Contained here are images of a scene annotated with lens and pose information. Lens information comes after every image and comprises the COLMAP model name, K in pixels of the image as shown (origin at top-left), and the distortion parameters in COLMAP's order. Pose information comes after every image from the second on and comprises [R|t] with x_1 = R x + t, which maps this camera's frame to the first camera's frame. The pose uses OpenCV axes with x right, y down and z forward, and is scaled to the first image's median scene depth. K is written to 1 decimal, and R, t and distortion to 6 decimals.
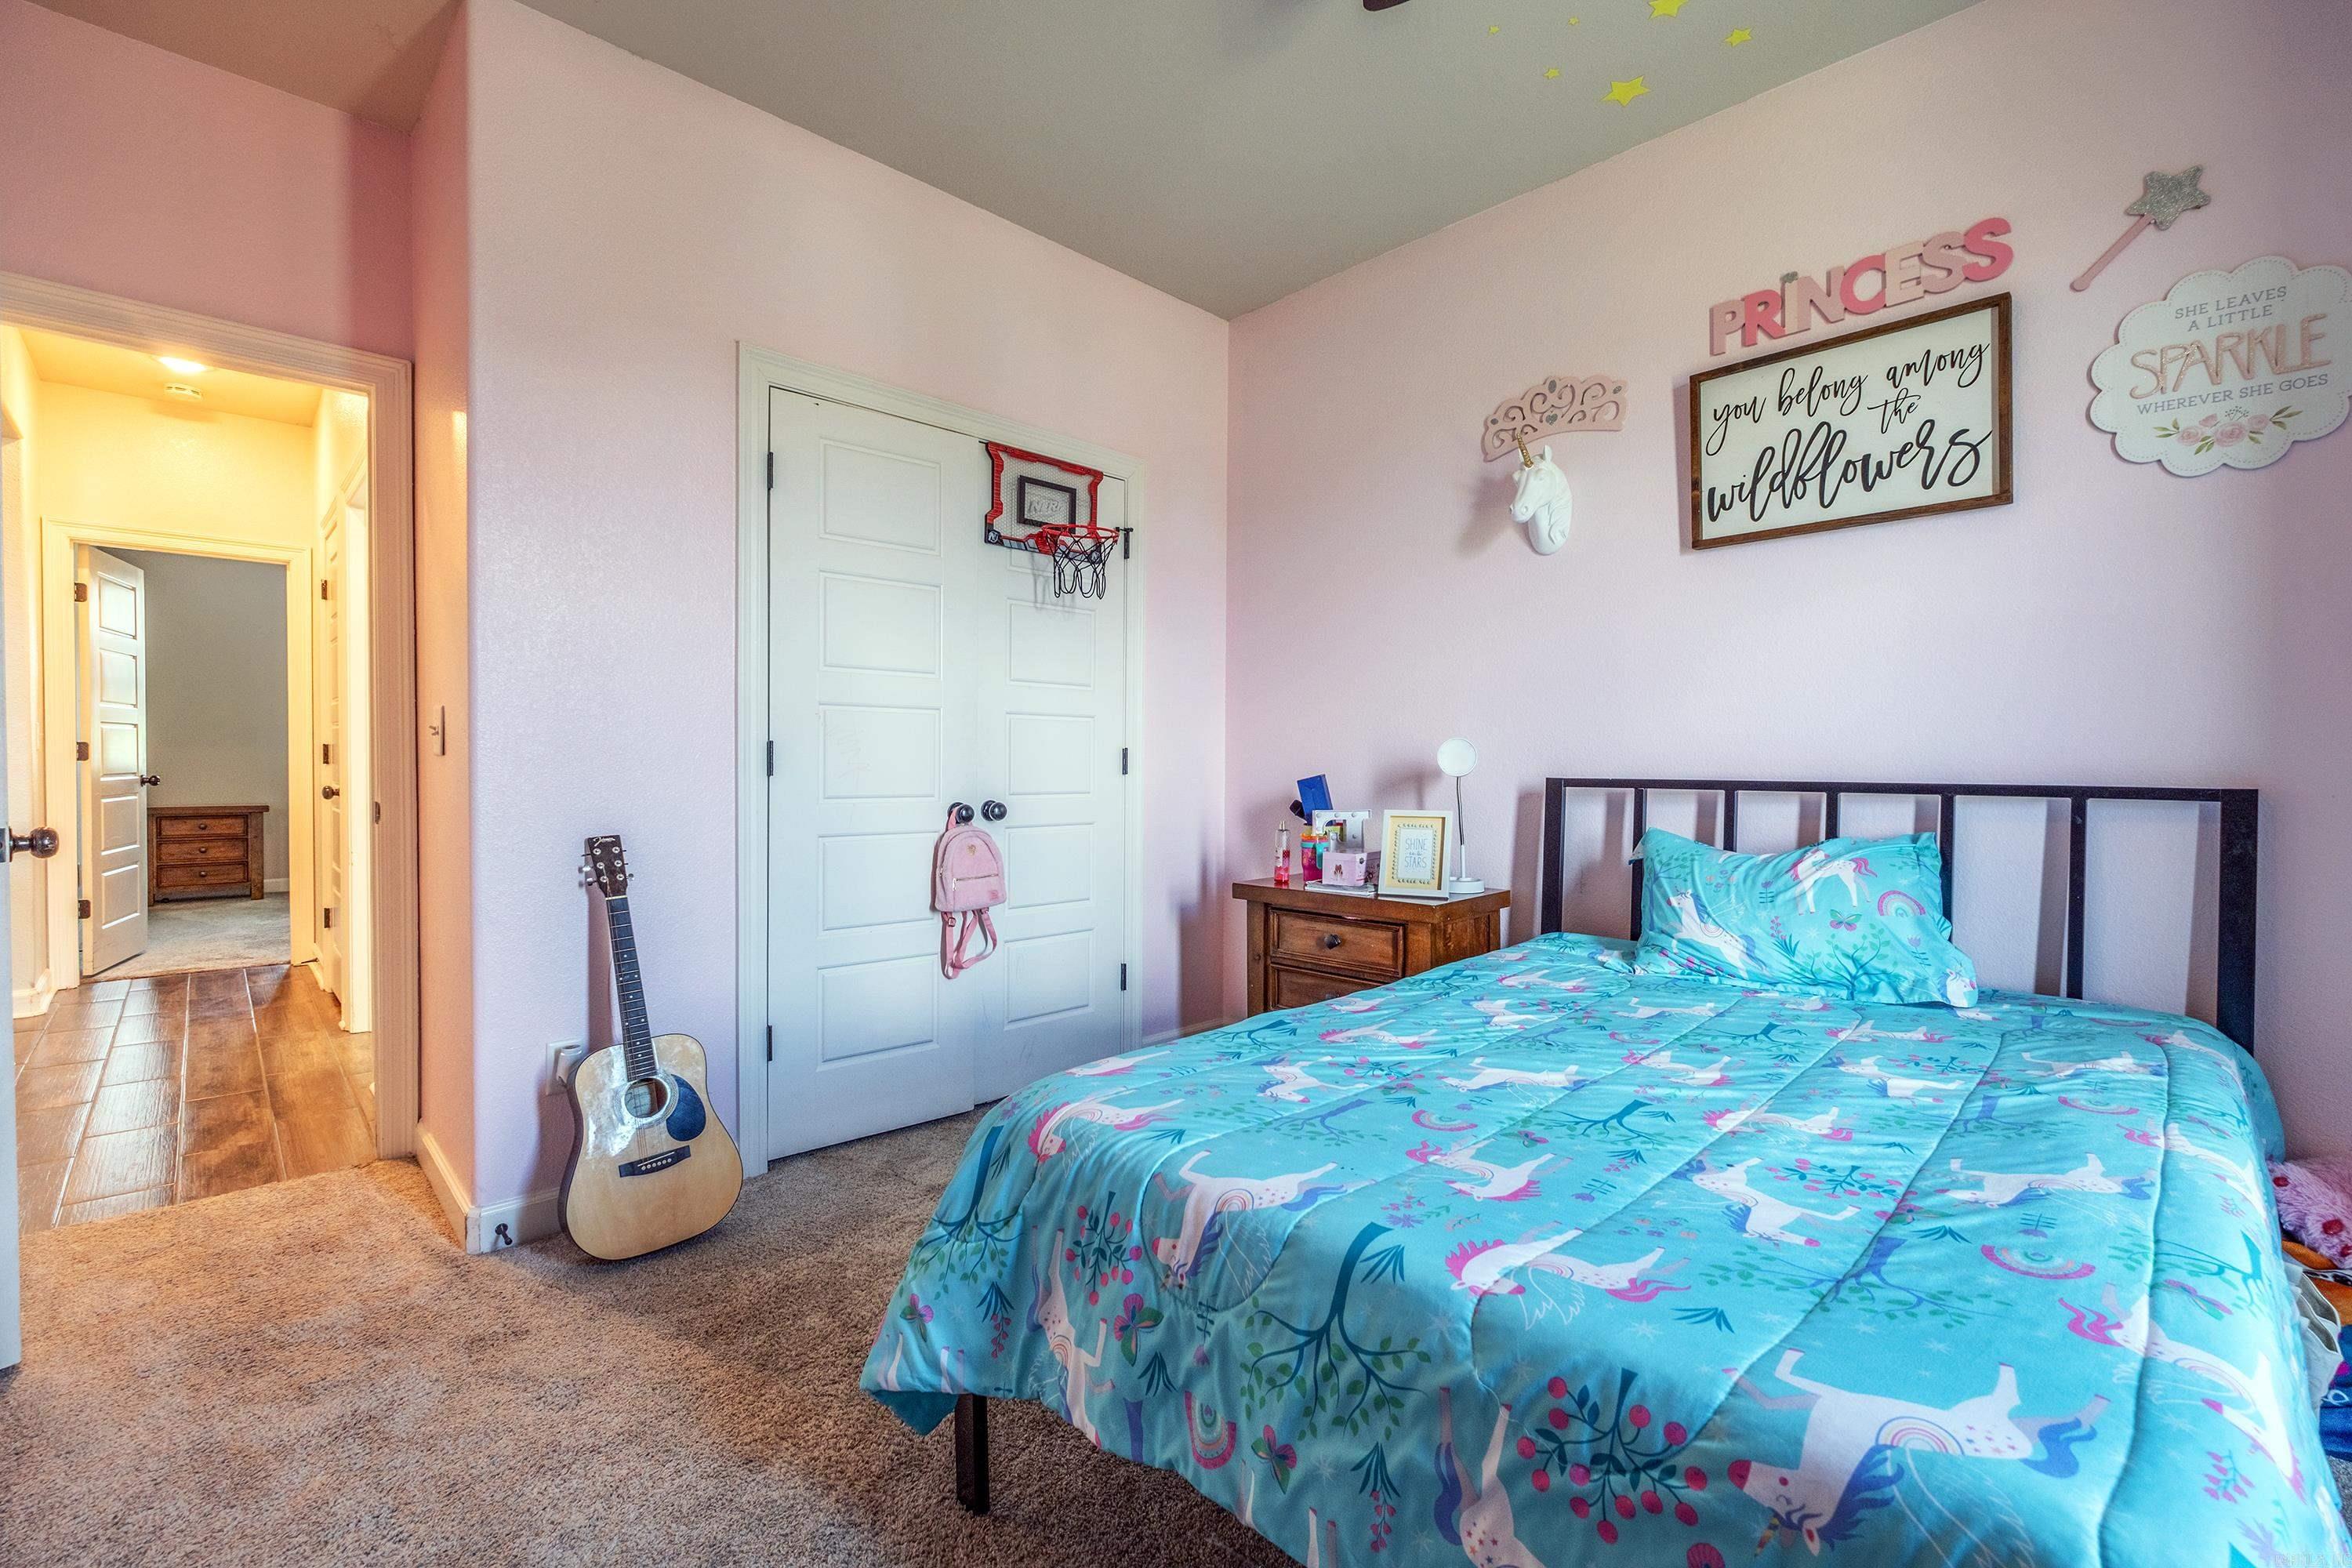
lens RADIAL K [[1009.1, 0, 1181.2], [0, 1009.1, 775.6], [0, 0, 1]] dist [0.001717, -0.003121]
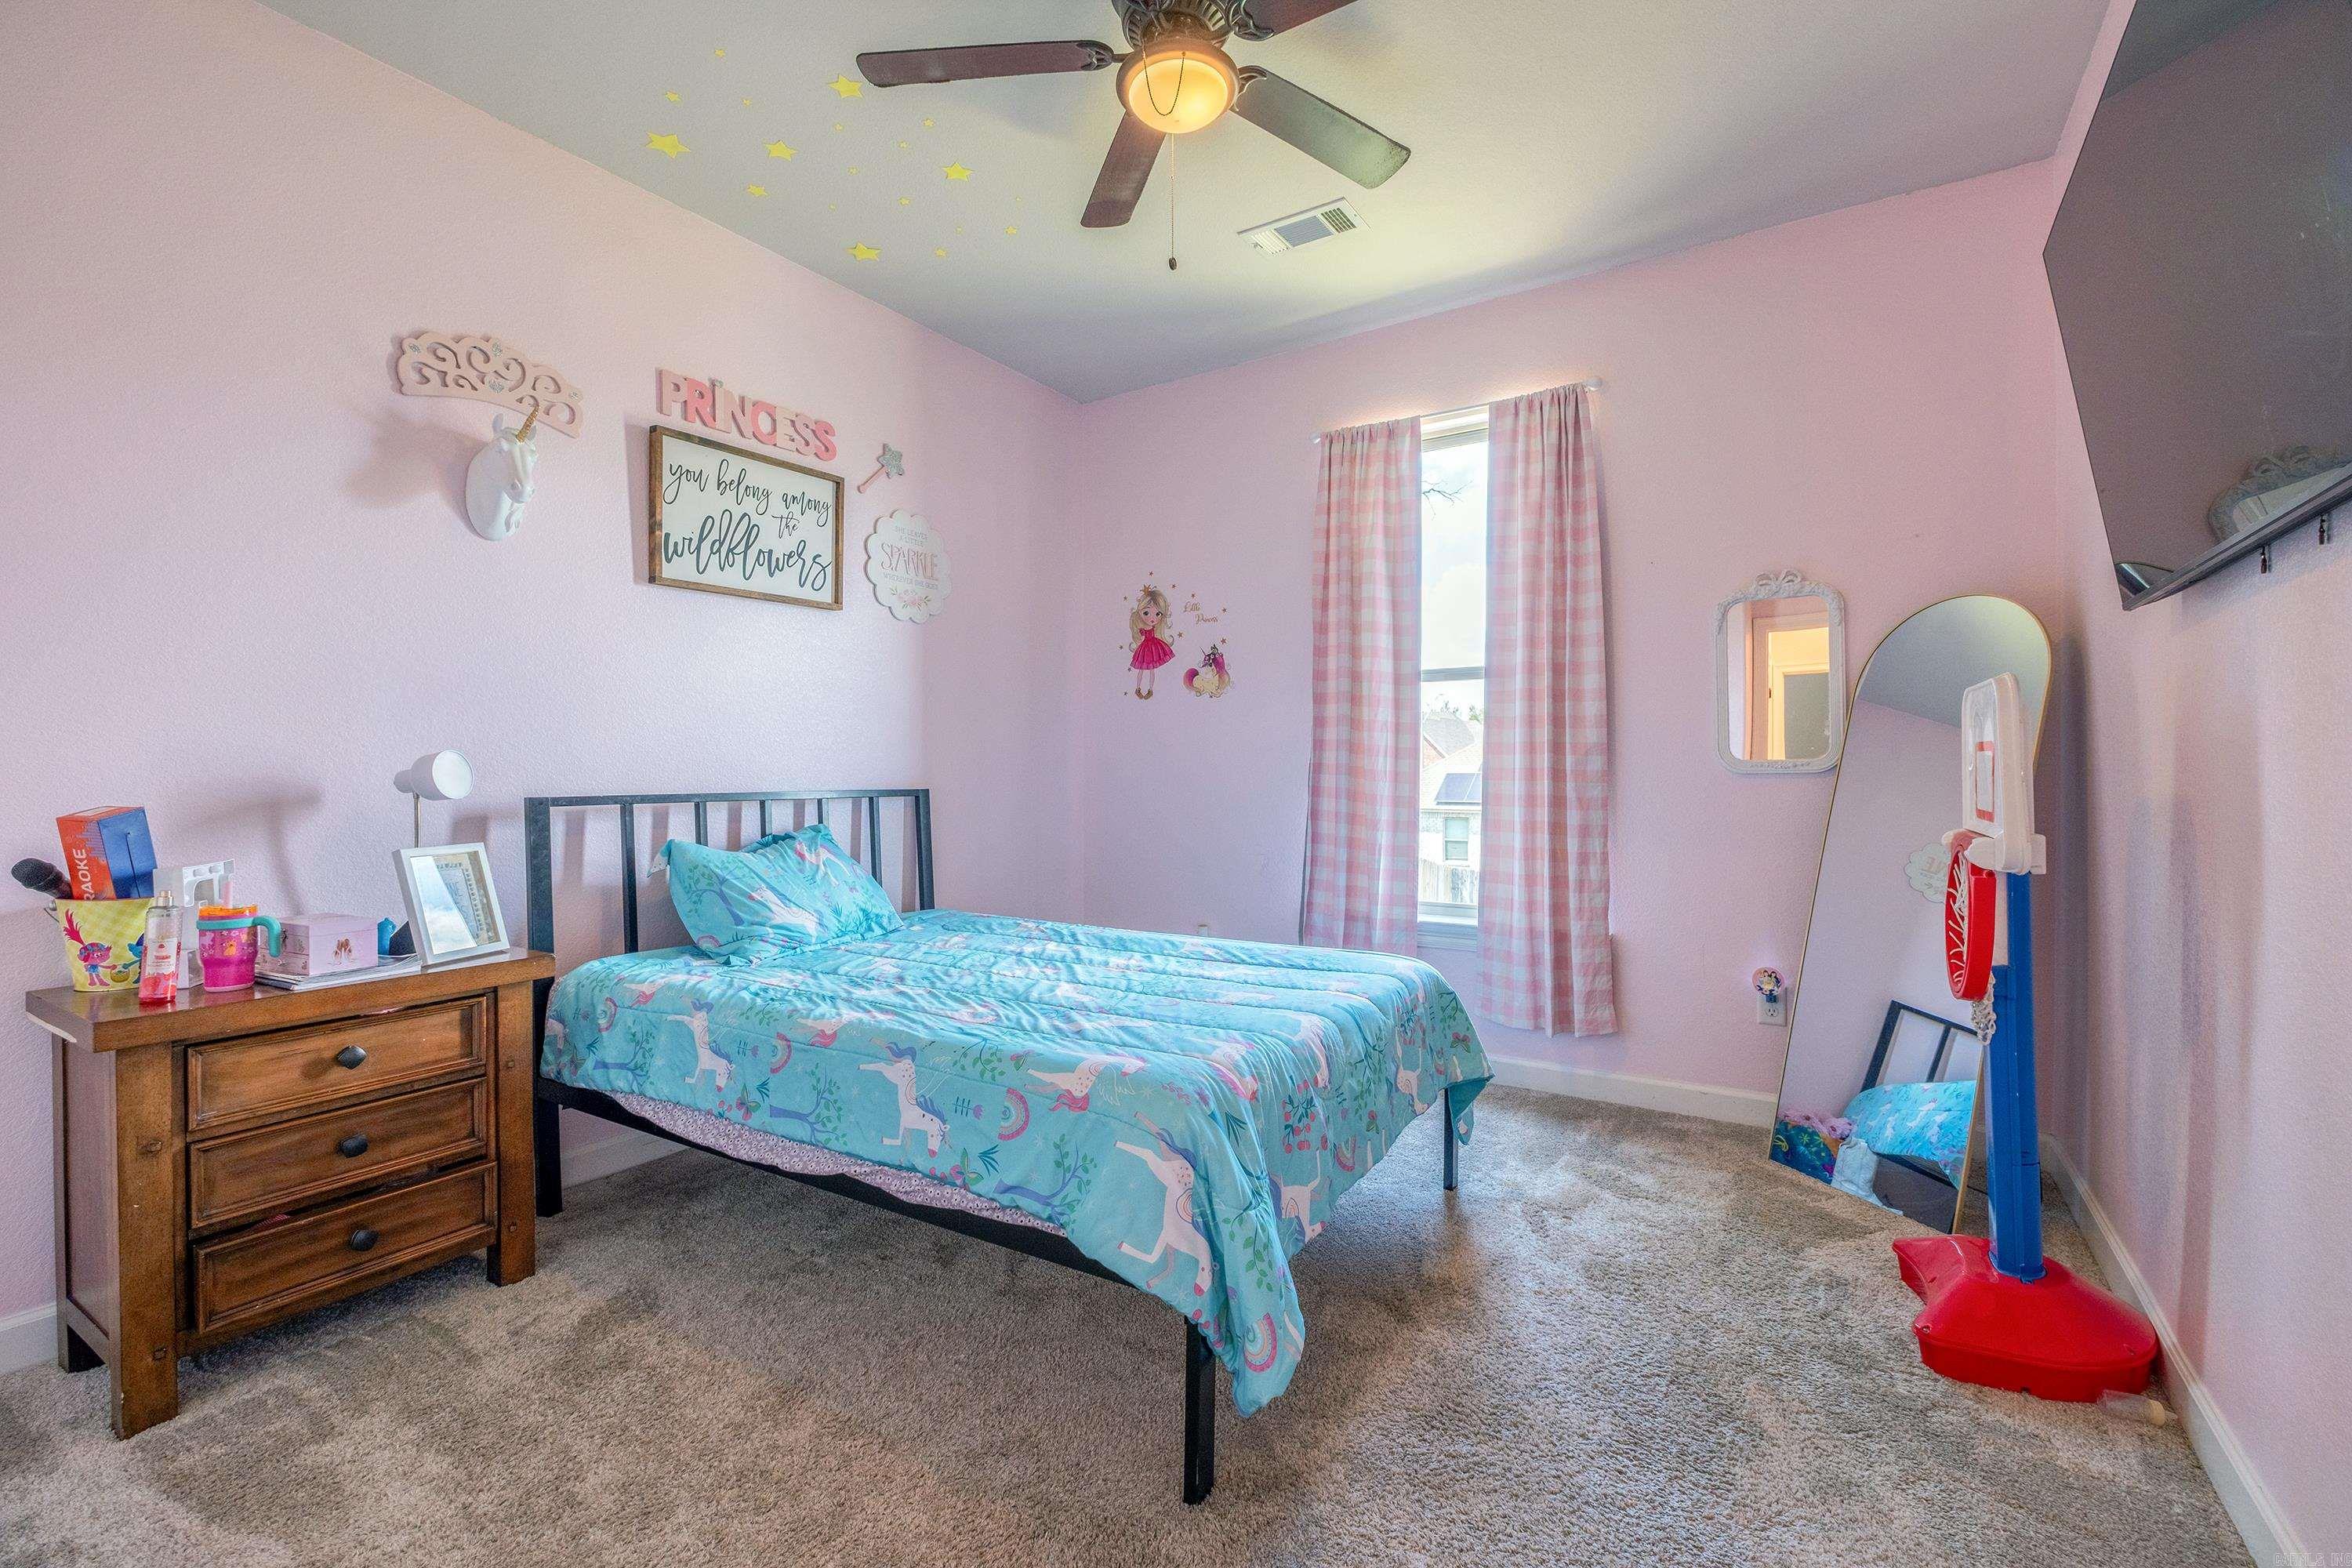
lens RADIAL K [[1009.1, 0, 1181.2], [0, 1009.1, 775.6], [0, 0, 1]] dist [0.001717, -0.003121]
pose [[-0.223539, -0.004000, 0.974687, -0.735452], [0.022212, 0.999711, 0.009197, -0.014900], [-0.974442, 0.023706, -0.223386, 0.745439]]
